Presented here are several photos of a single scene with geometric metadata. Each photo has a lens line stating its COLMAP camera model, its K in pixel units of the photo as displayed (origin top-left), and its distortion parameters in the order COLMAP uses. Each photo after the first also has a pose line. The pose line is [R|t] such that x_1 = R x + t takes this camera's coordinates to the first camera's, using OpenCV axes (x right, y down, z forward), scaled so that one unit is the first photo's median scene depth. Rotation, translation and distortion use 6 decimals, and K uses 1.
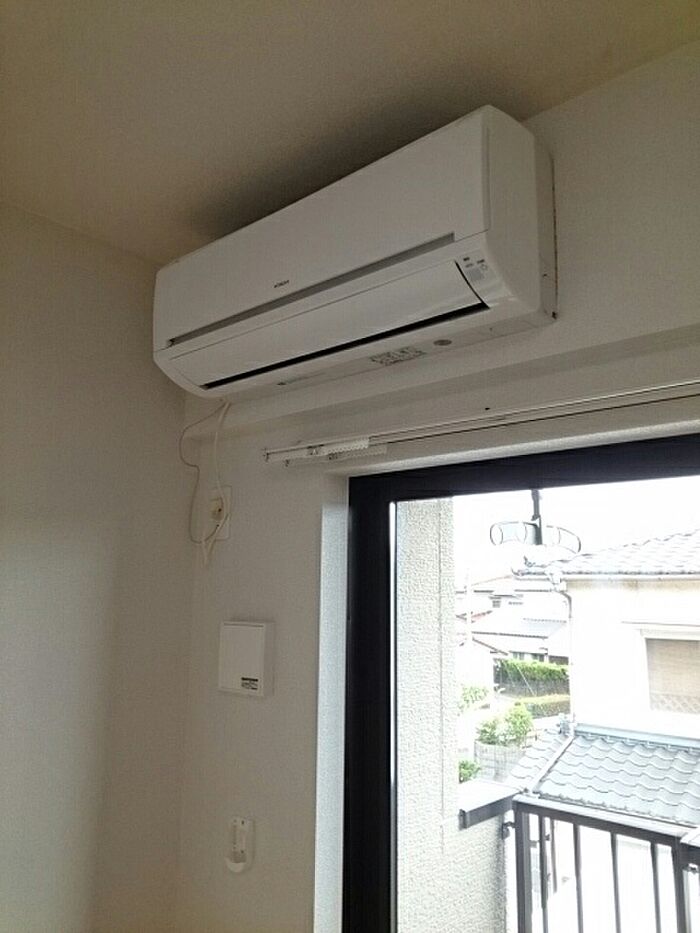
lens RADIAL K [[740.1, 0, 350.7], [0, 740.1, 462.1], [0, 0, 1]] dist [0.048370, 0.000293]
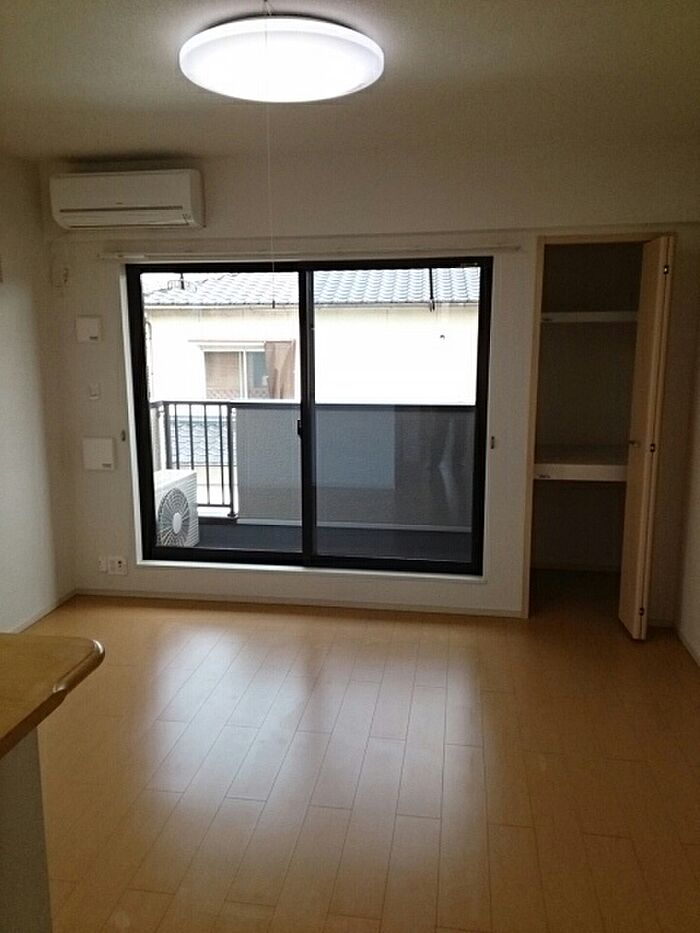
lens RADIAL K [[740.1, 0, 353.1], [0, 740.1, 459.9], [0, 0, 1]] dist [0.048370, 0.000293]
pose [[0.837579, -0.112171, 0.534677, -0.679537], [-0.078453, 0.943855, 0.320911, -0.197698], [-0.540654, -0.310735, 0.781752, -1.470908]]
